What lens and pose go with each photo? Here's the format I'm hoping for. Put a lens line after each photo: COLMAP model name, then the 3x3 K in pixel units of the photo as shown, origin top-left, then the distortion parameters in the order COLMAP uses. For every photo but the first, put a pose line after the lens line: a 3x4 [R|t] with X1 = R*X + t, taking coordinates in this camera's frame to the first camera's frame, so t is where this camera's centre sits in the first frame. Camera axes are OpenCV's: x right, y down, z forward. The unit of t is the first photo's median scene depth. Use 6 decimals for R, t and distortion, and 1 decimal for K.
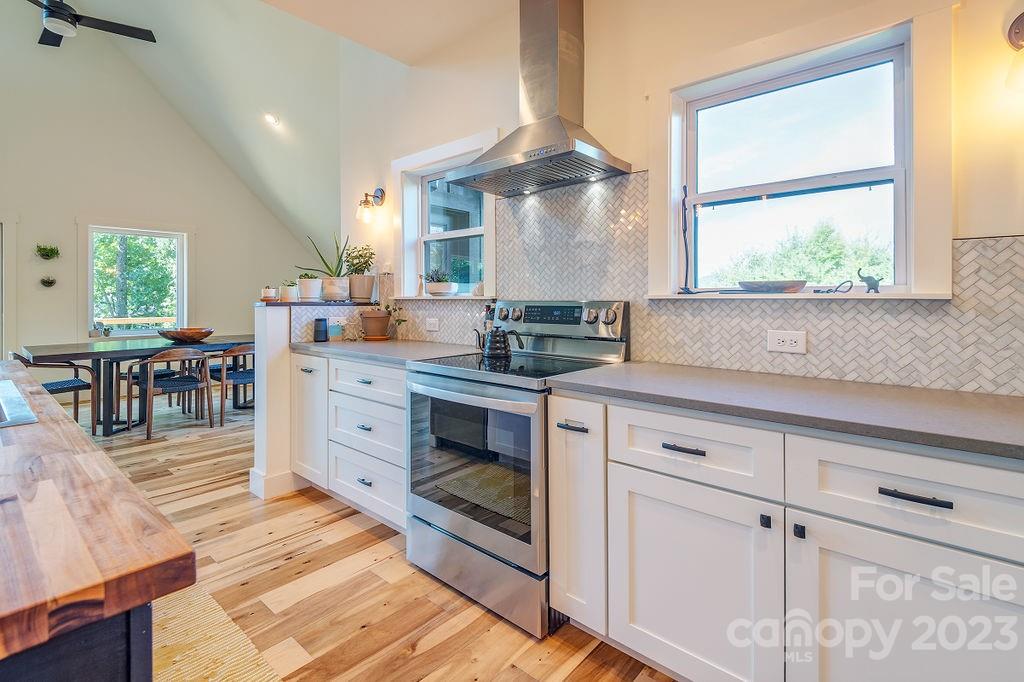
lens RADIAL K [[476.0, 0, 513.9], [0, 476.0, 306.1], [0, 0, 1]] dist [0.003197, -0.012665]
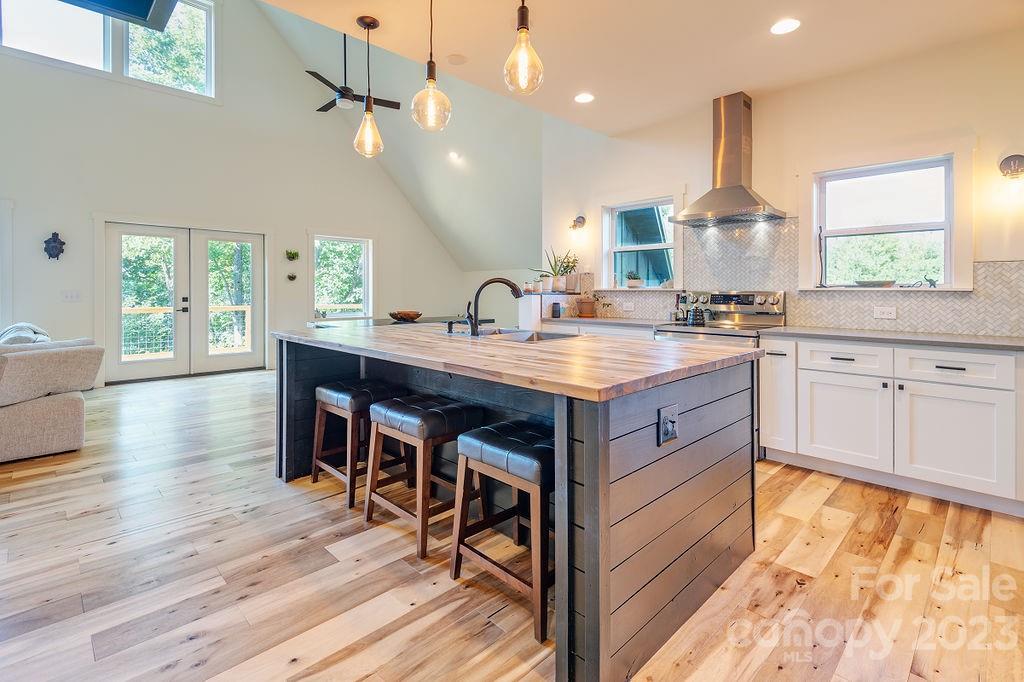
lens RADIAL K [[478.7, 0, 508.4], [0, 478.7, 298.3], [0, 0, 1]] dist [0.000440, -0.013074]
pose [[0.996926, 0.004744, -0.078199, -0.638290], [-0.004843, 0.999988, -0.001074, 0.020864], [0.078193, 0.001449, 0.996937, -0.831943]]
